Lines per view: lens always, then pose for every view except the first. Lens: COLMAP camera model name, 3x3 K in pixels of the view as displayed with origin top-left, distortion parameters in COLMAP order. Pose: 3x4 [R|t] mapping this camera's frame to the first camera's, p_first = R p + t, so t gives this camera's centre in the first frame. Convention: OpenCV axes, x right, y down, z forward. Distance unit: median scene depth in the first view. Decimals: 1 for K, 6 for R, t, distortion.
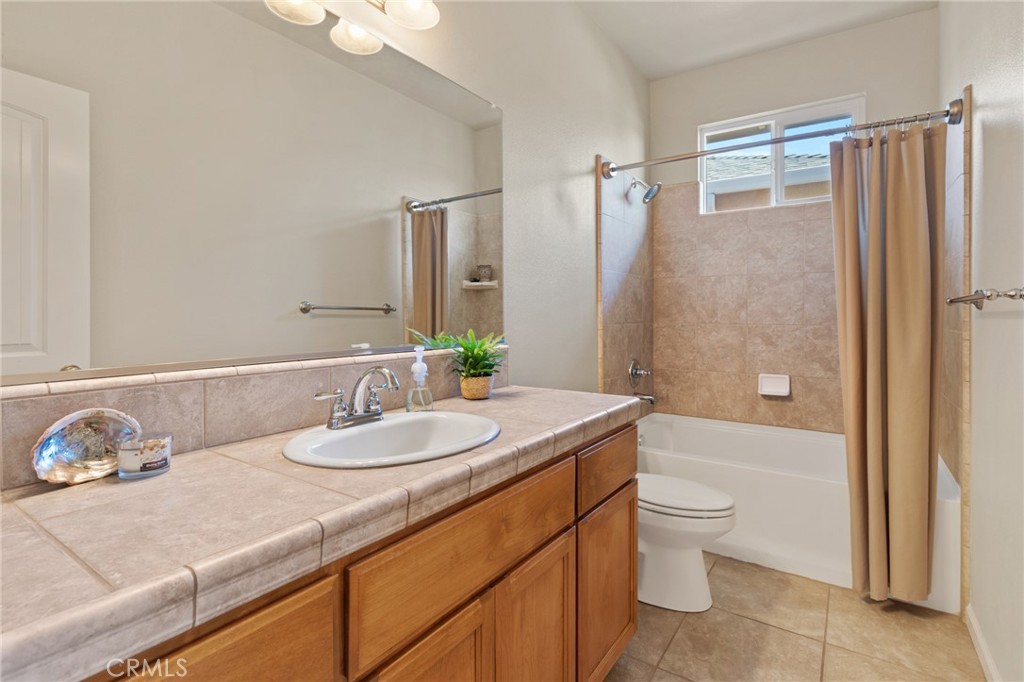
lens RADIAL K [[493.6, 0, 512.4], [0, 493.6, 318.5], [0, 0, 1]] dist [0.001468, 0.000230]
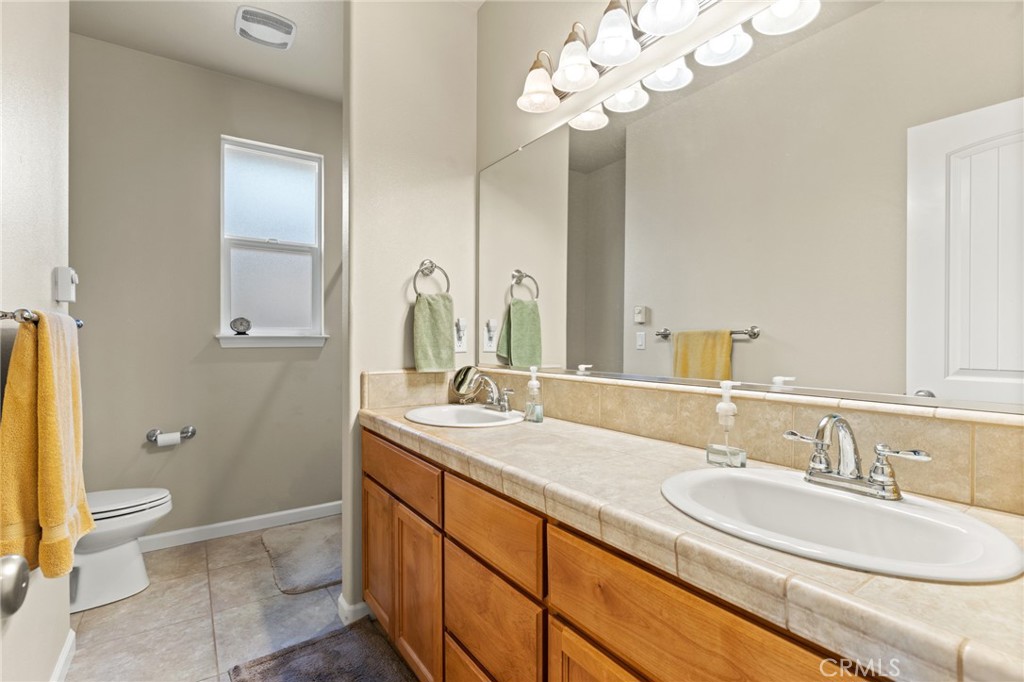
lens RADIAL K [[481.4, 0, 512.0], [0, 481.4, 341.0], [0, 0, 1]] dist [0.001092, 0.000222]
pose [[-0.368834, 0.000766, -0.929495, 0.896247], [-0.006646, 0.999972, 0.003462, -0.013434], [0.929472, 0.007454, -0.368819, 1.302399]]
